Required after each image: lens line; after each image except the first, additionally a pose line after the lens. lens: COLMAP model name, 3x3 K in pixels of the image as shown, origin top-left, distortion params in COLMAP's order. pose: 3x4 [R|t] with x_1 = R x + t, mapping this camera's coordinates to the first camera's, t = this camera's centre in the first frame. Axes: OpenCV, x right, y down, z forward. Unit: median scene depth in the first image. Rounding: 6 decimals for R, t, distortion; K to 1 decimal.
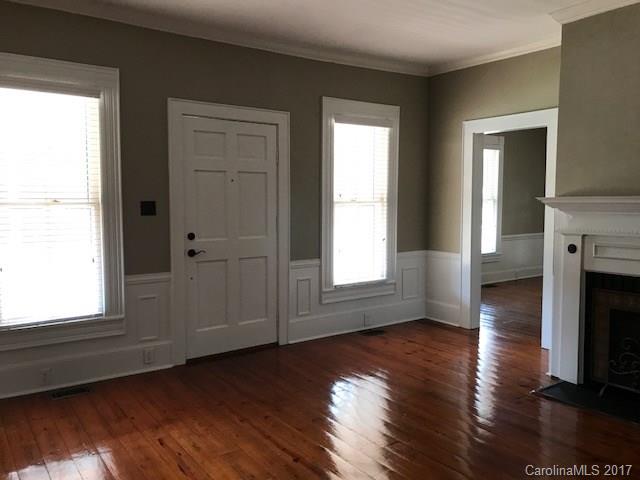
lens RADIAL K [[531.2, 0, 320.0], [0, 531.2, 240.0], [0, 0, 1]] dist [0.031404, -0.015296]
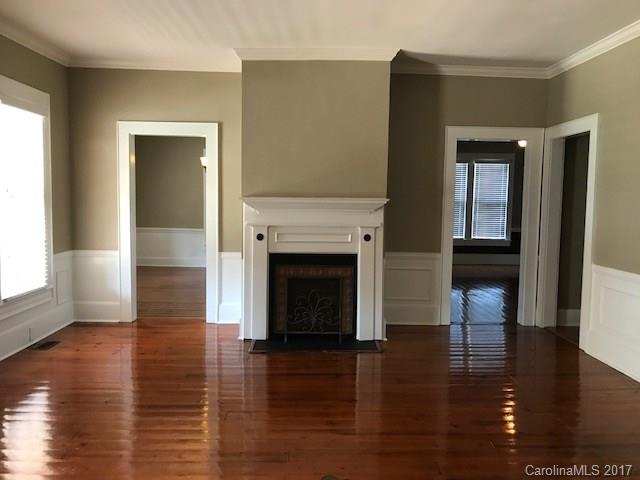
lens RADIAL K [[531.2, 0, 320.0], [0, 531.2, 240.0], [0, 0, 1]] dist [0.031404, -0.015296]
pose [[0.551868, -0.058942, 0.831846, -0.392481], [0.052009, 0.997990, 0.036210, -0.011487], [-0.832308, 0.023280, 0.553824, 0.120939]]
